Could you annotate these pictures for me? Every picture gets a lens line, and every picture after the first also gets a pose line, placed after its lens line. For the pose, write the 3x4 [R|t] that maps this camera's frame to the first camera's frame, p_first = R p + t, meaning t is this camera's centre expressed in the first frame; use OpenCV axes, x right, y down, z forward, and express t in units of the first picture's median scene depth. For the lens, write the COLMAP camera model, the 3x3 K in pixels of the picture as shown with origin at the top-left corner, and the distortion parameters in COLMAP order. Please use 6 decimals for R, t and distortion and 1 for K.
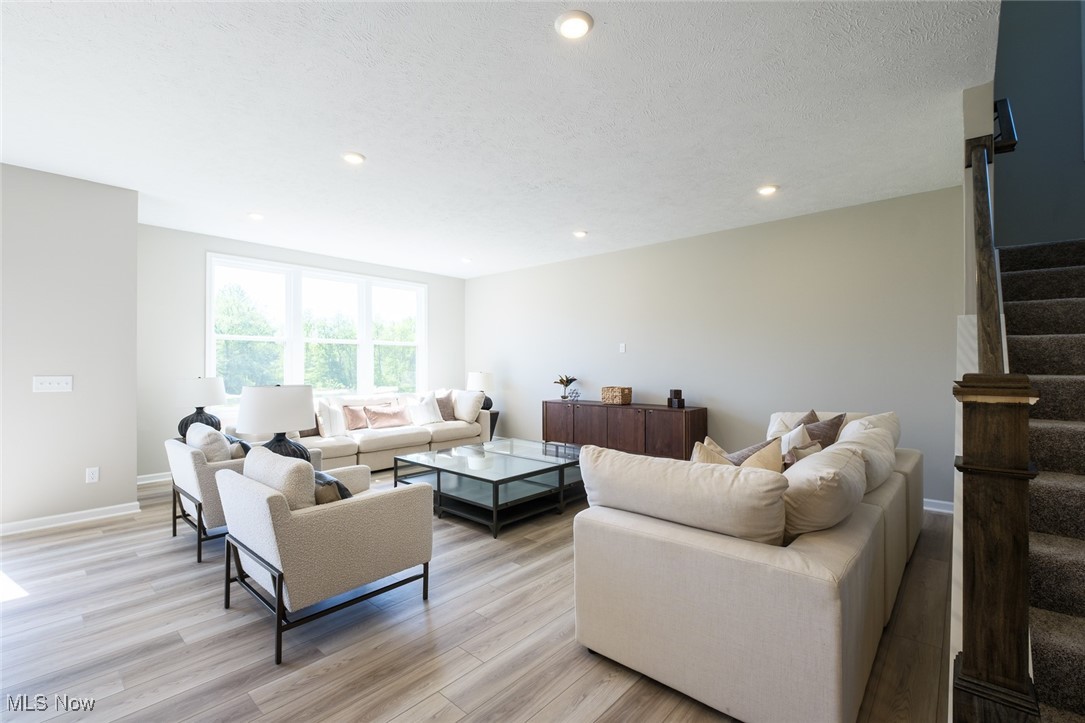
lens RADIAL K [[476.2, 0, 542.5], [0, 476.2, 361.5], [0, 0, 1]] dist [-0.002739, -0.000596]
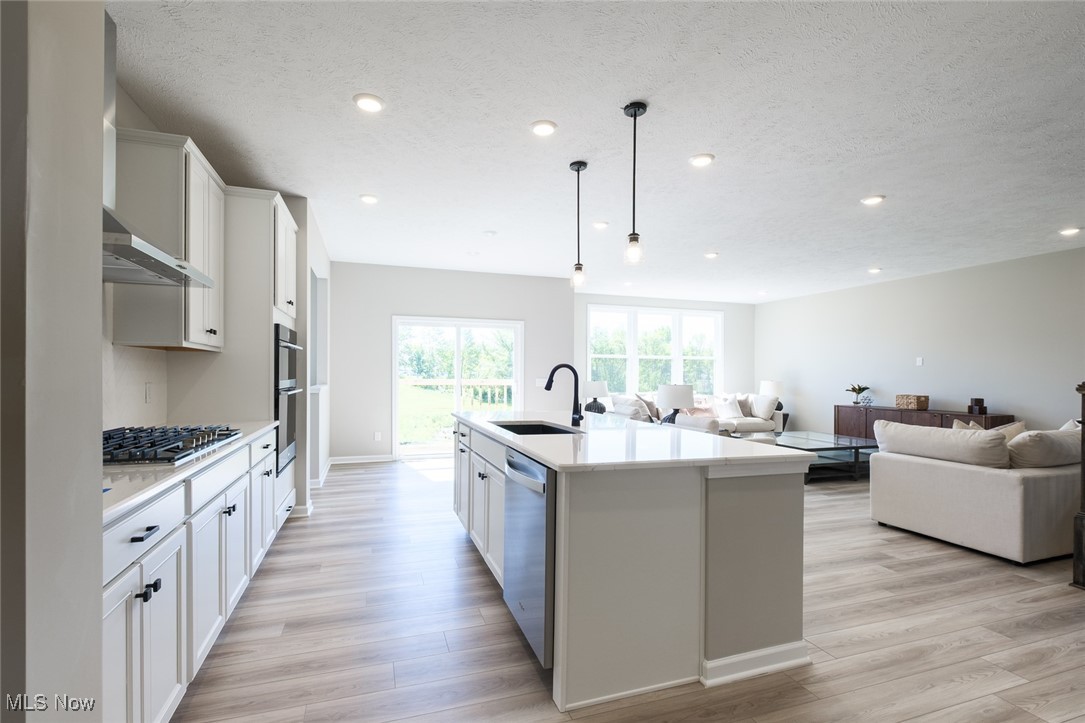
lens RADIAL K [[480.6, 0, 503.6], [0, 480.6, 373.1], [0, 0, 1]] dist [0.000971, -0.005067]
pose [[0.839281, 0.007766, -0.543642, -0.043812], [-0.004628, 0.999964, 0.007140, -0.003840], [0.543678, -0.003476, 0.839287, -0.504795]]
